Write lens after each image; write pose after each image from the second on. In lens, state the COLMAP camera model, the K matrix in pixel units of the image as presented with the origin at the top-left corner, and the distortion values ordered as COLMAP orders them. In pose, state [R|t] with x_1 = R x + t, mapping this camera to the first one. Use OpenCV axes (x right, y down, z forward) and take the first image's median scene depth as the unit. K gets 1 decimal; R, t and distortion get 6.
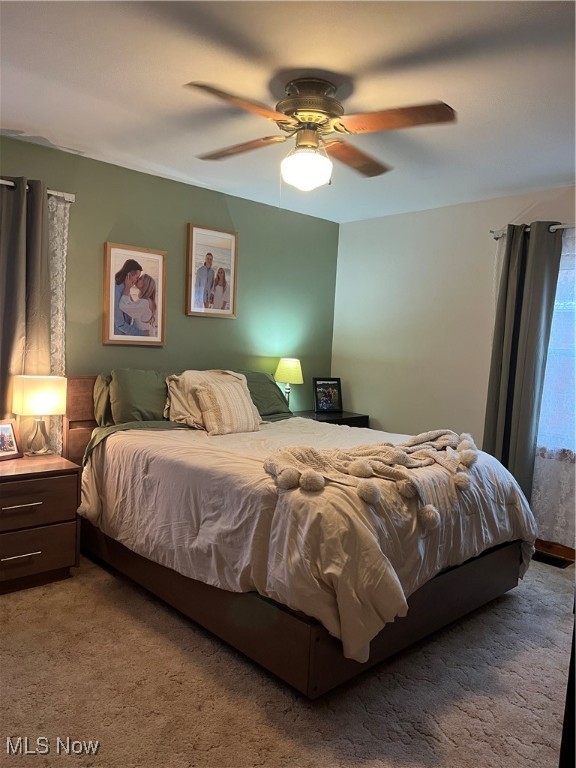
lens RADIAL K [[573.8, 0, 287.8], [0, 573.8, 385.1], [0, 0, 1]] dist [0.042562, -0.038890]
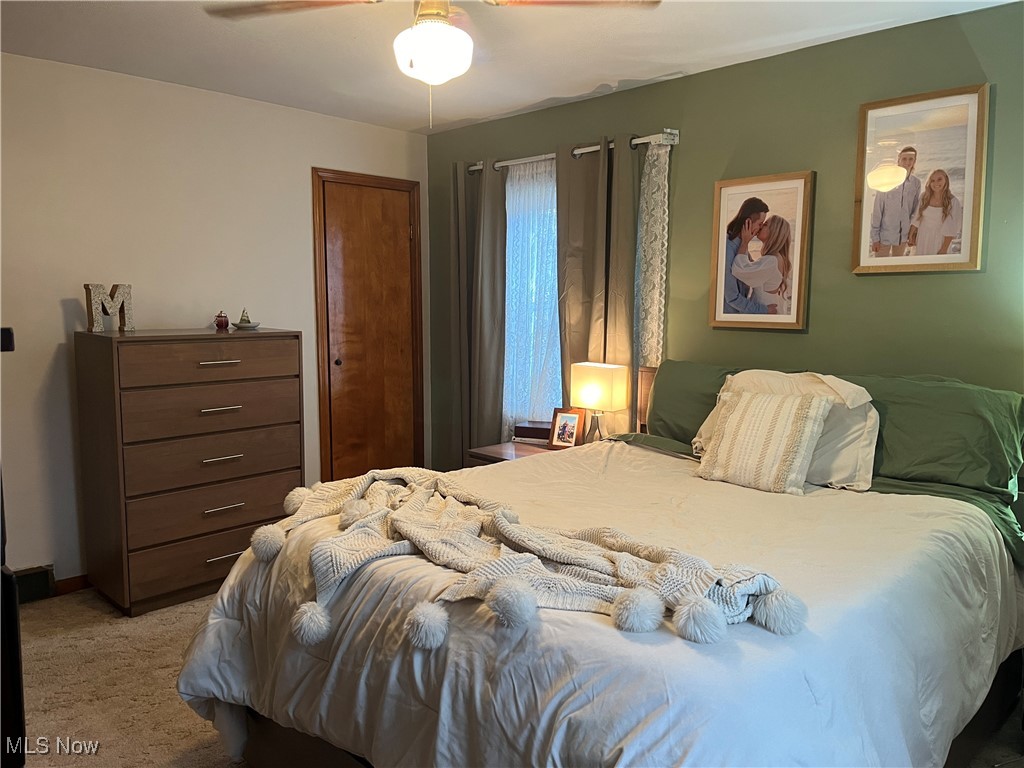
lens RADIAL K [[765.1, 0, 511.3], [0, 765.1, 384.5], [0, 0, 1]] dist [0.042562, -0.038890]
pose [[0.044158, 0.066646, -0.996799, 0.591918], [-0.073540, 0.995282, 0.063287, -0.040600], [0.996314, 0.070510, 0.048850, 0.681119]]
